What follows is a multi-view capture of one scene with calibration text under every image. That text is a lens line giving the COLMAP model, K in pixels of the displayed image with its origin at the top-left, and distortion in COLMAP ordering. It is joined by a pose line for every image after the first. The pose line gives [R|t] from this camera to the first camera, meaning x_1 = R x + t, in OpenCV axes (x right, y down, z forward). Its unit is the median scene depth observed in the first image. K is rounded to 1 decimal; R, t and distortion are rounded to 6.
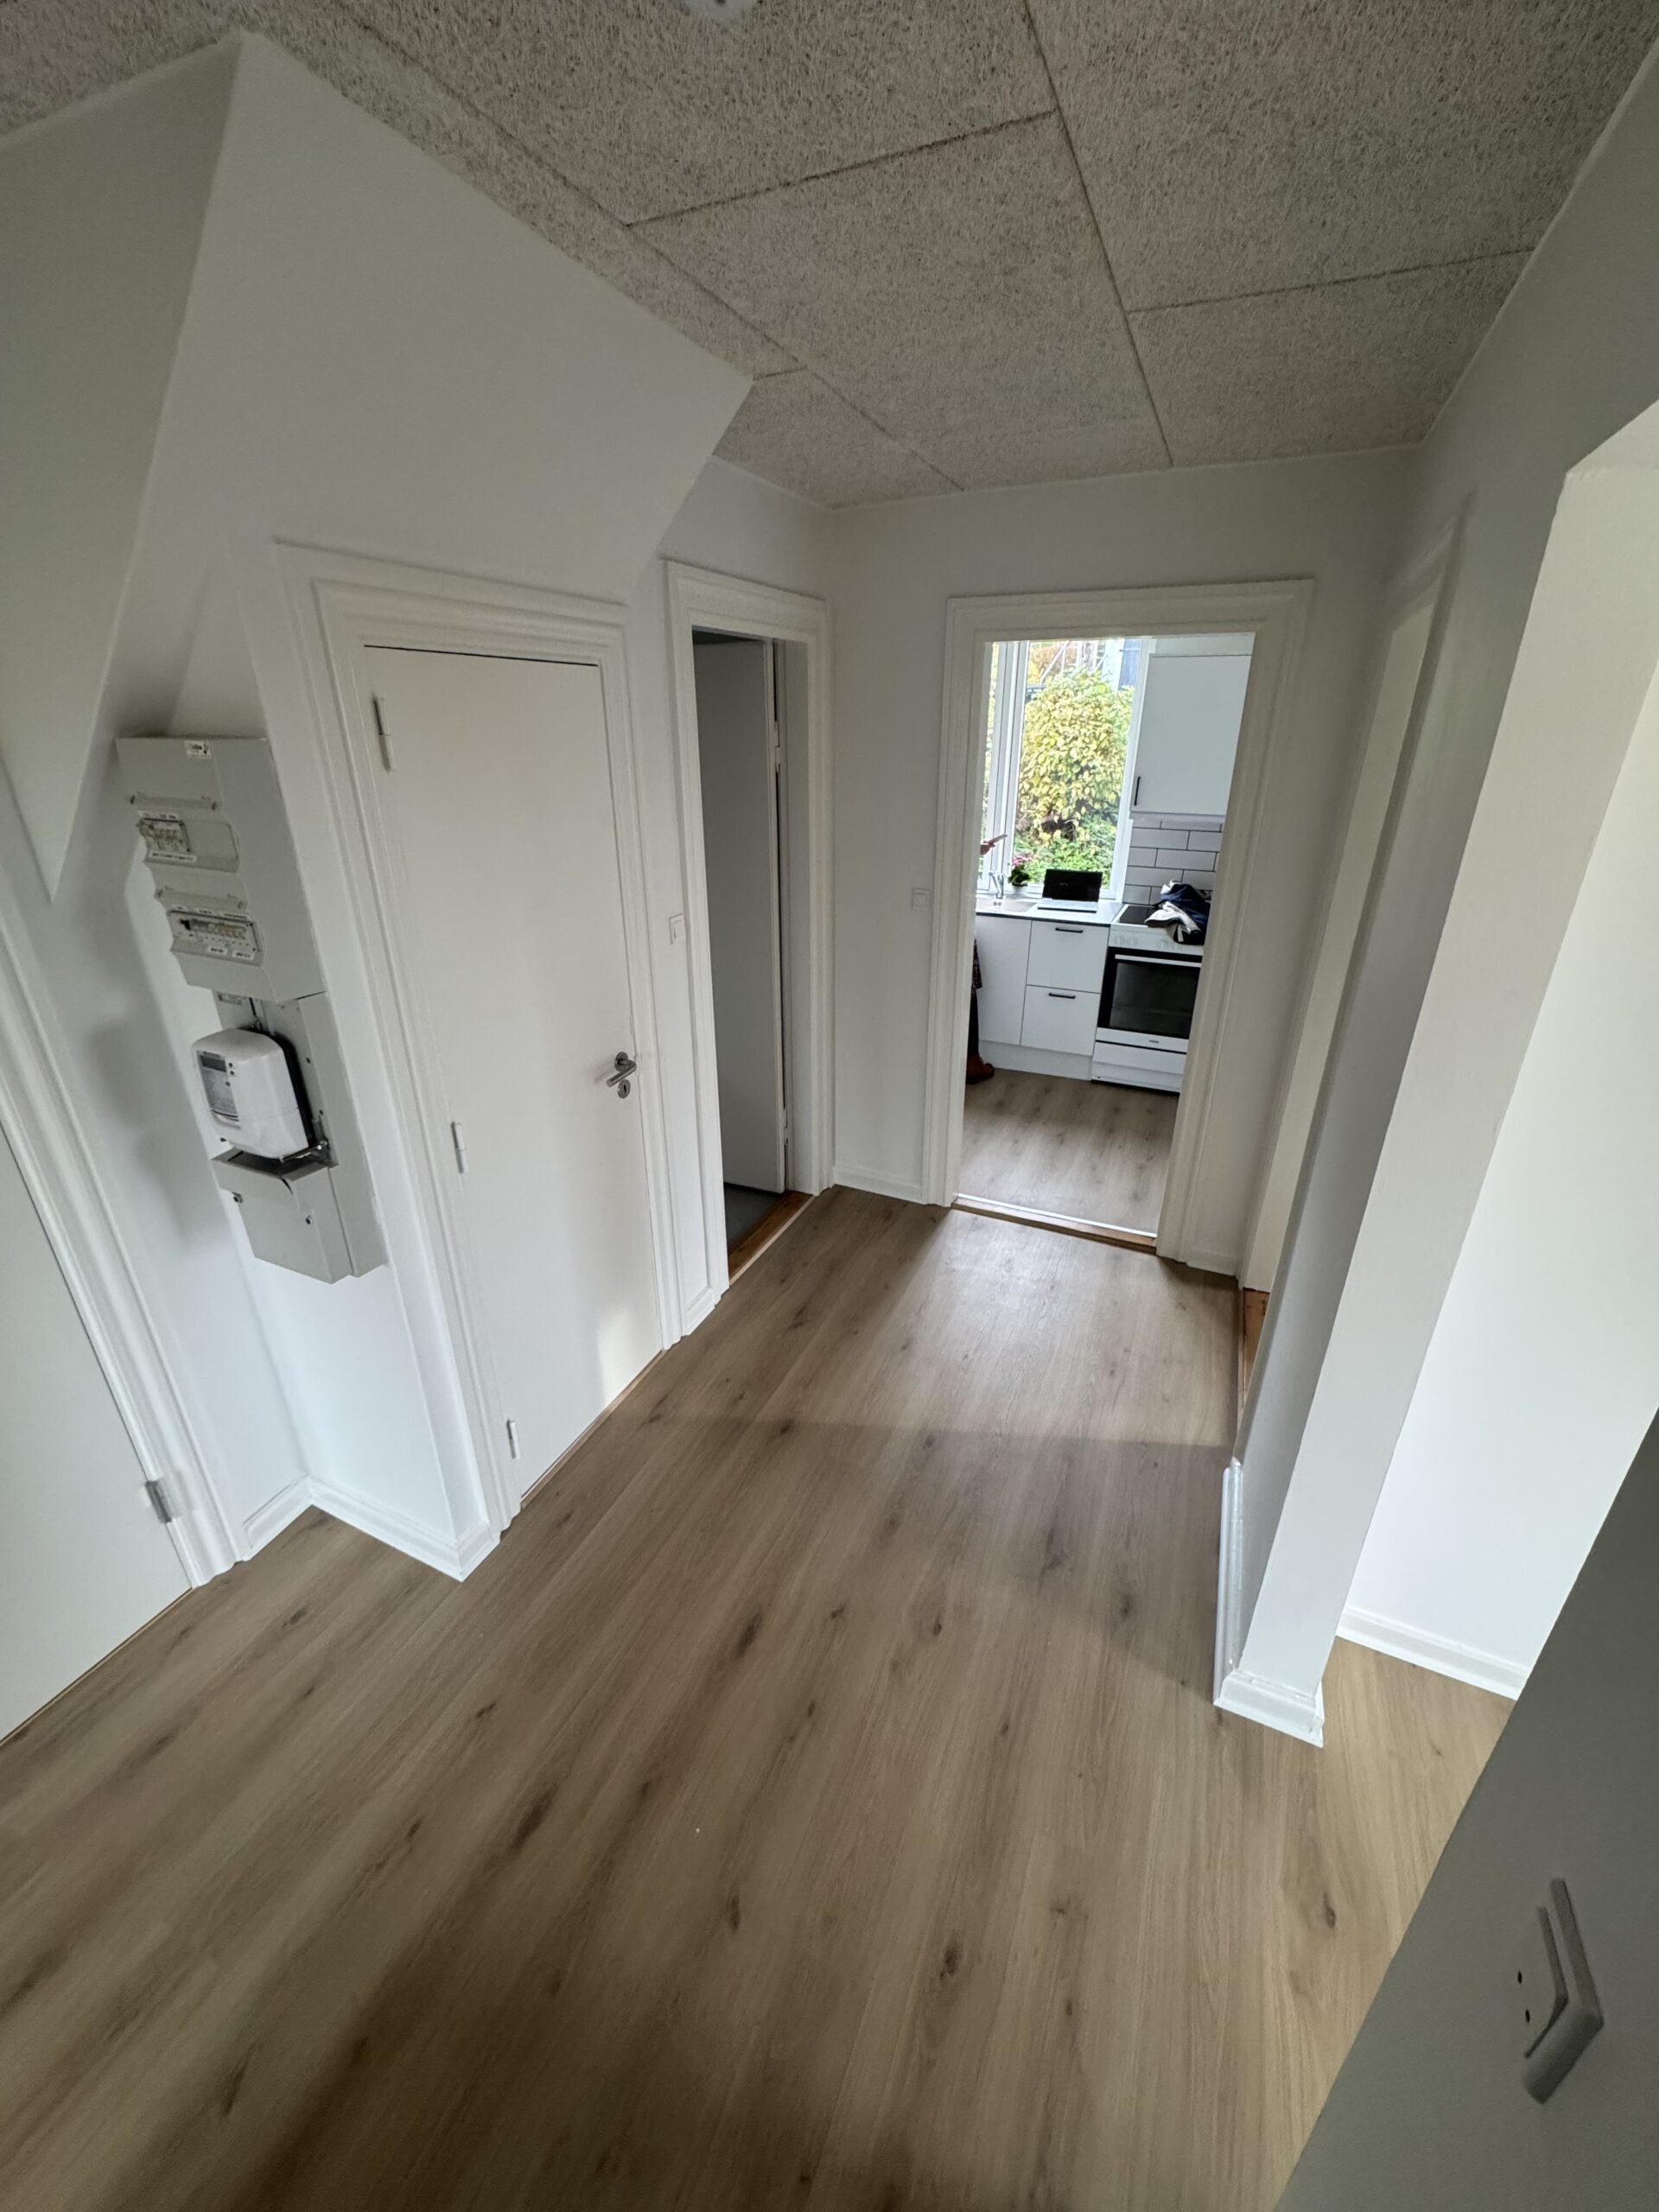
lens RADIAL K [[879.3, 0, 830.9], [0, 879.3, 1102.7], [0, 0, 1]] dist [-0.001668, 0.000294]
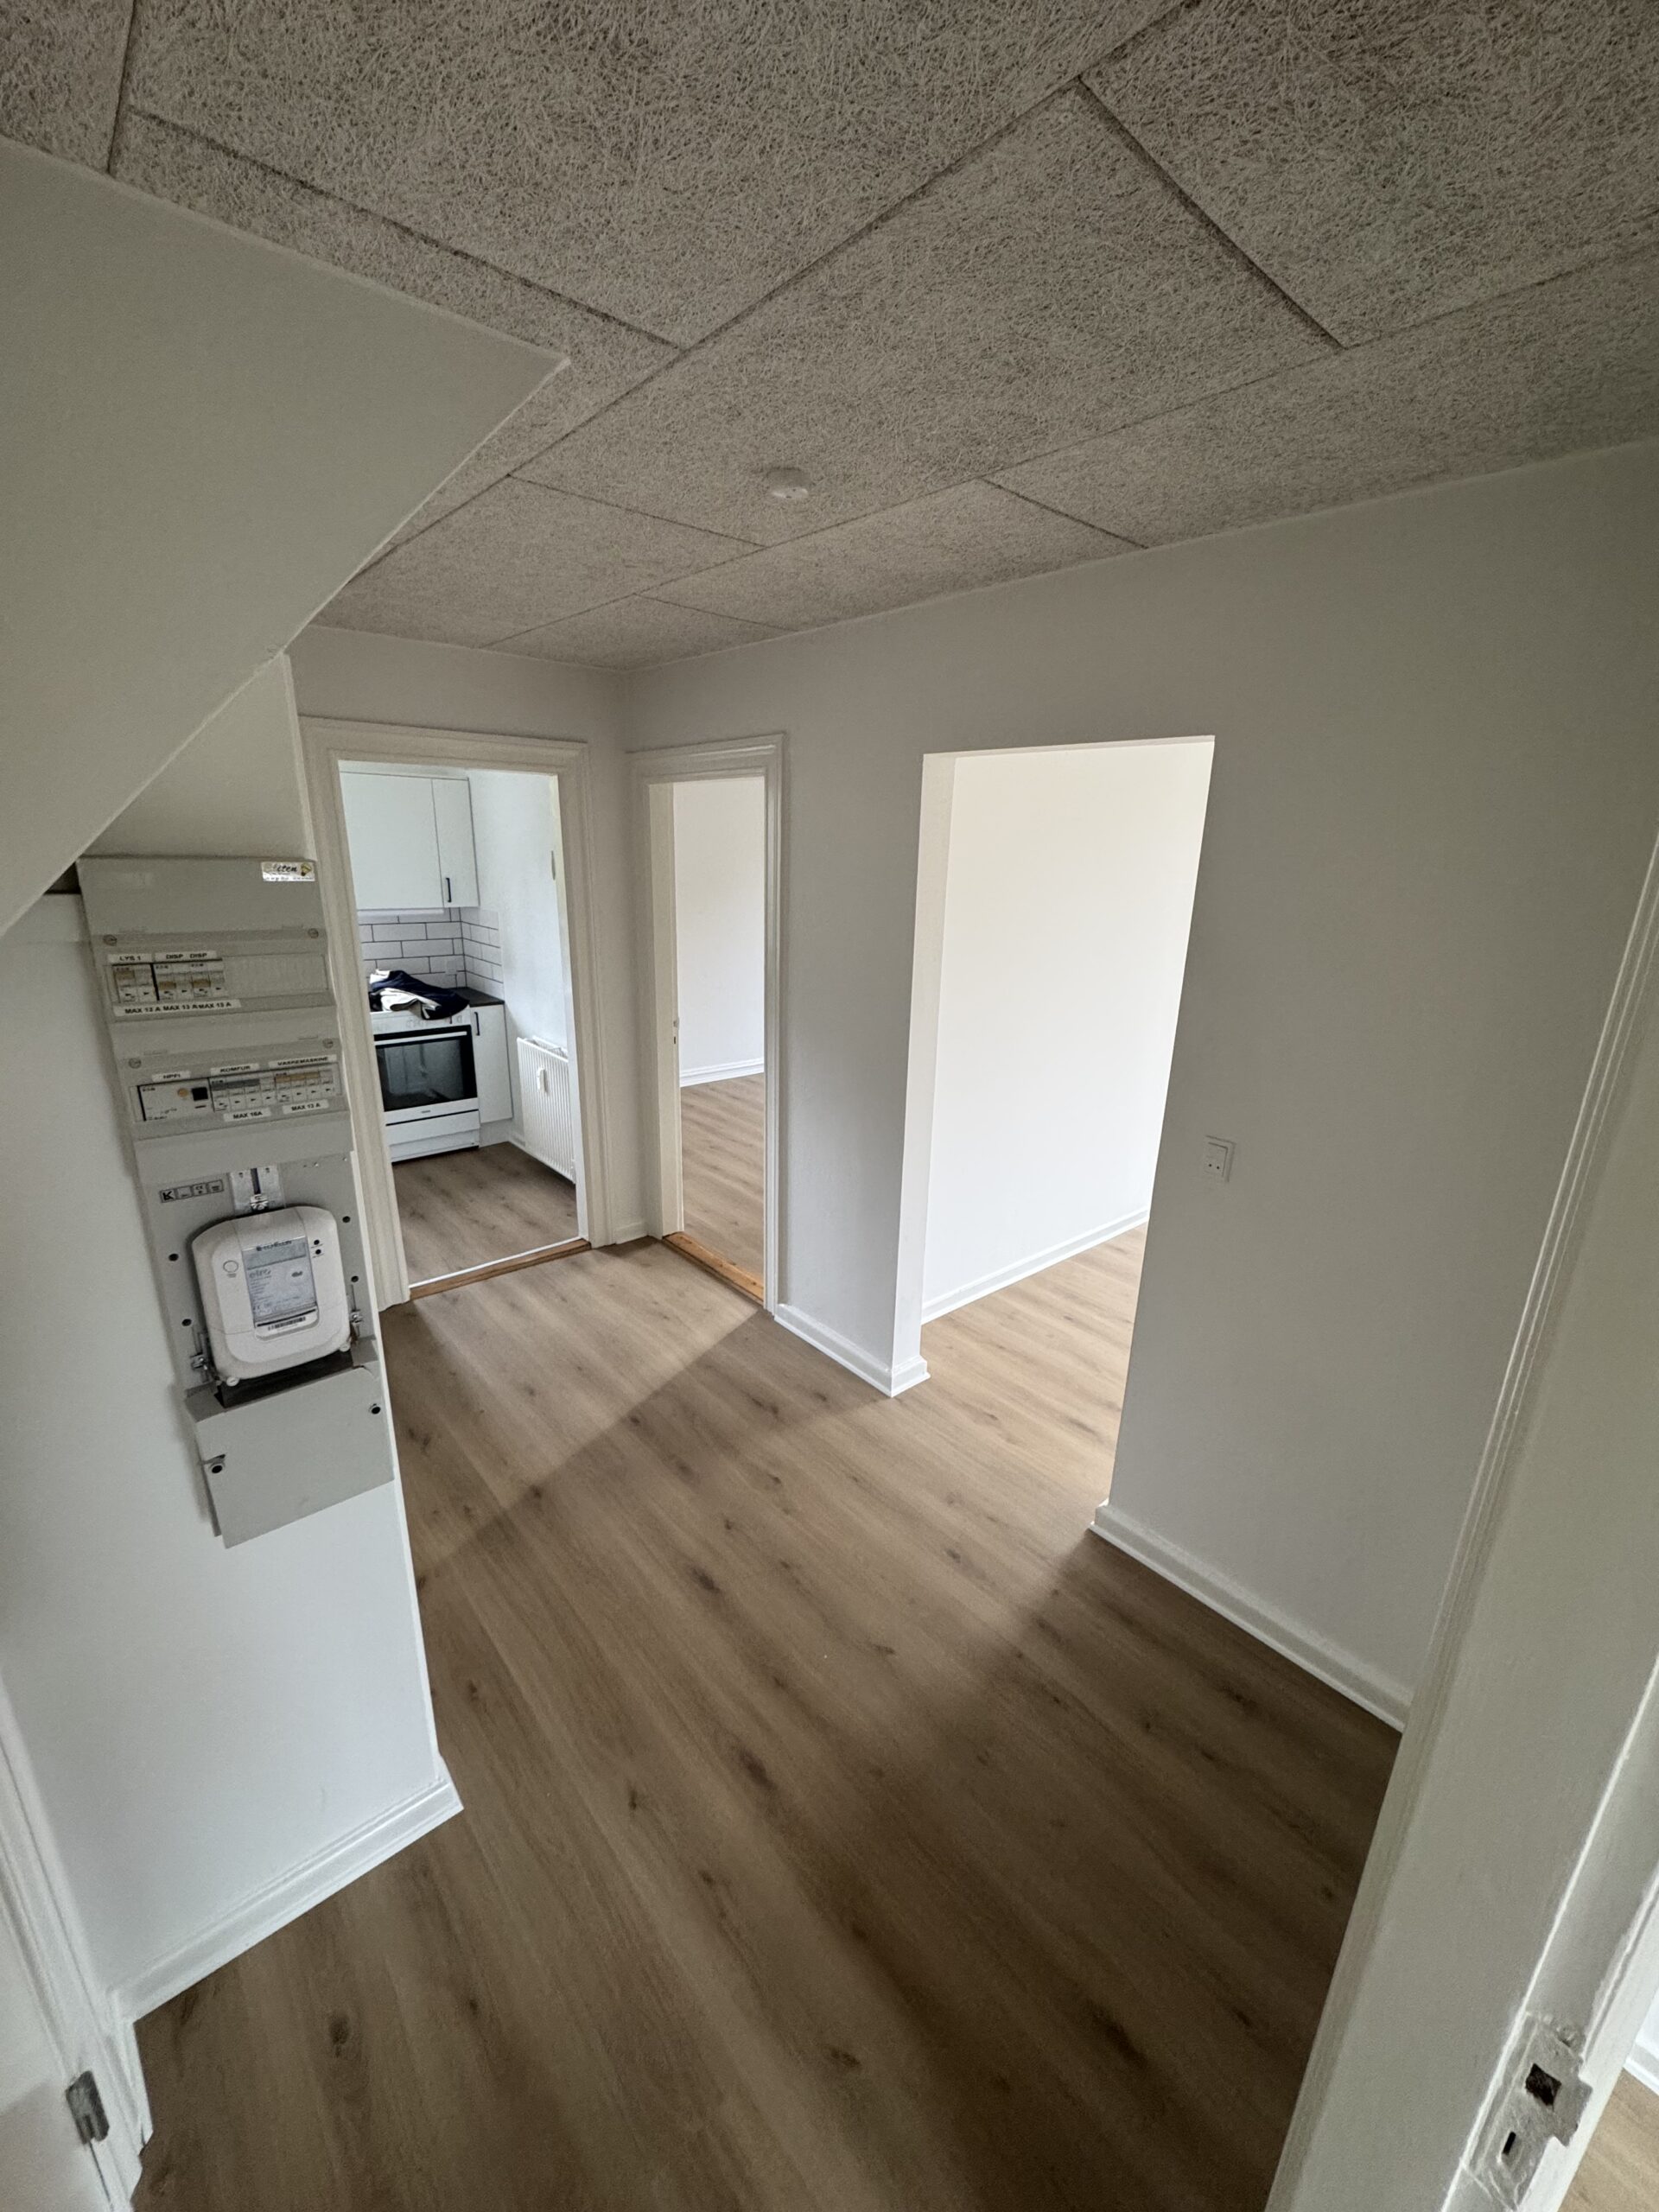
lens RADIAL K [[879.3, 0, 824.8], [0, 879.3, 1105.8], [0, 0, 1]] dist [-0.001668, 0.000294]
pose [[0.421749, -0.255463, 0.869980, -0.803276], [0.338830, 0.934381, 0.110116, -0.063606], [-0.841024, 0.248335, 0.480633, 0.121490]]
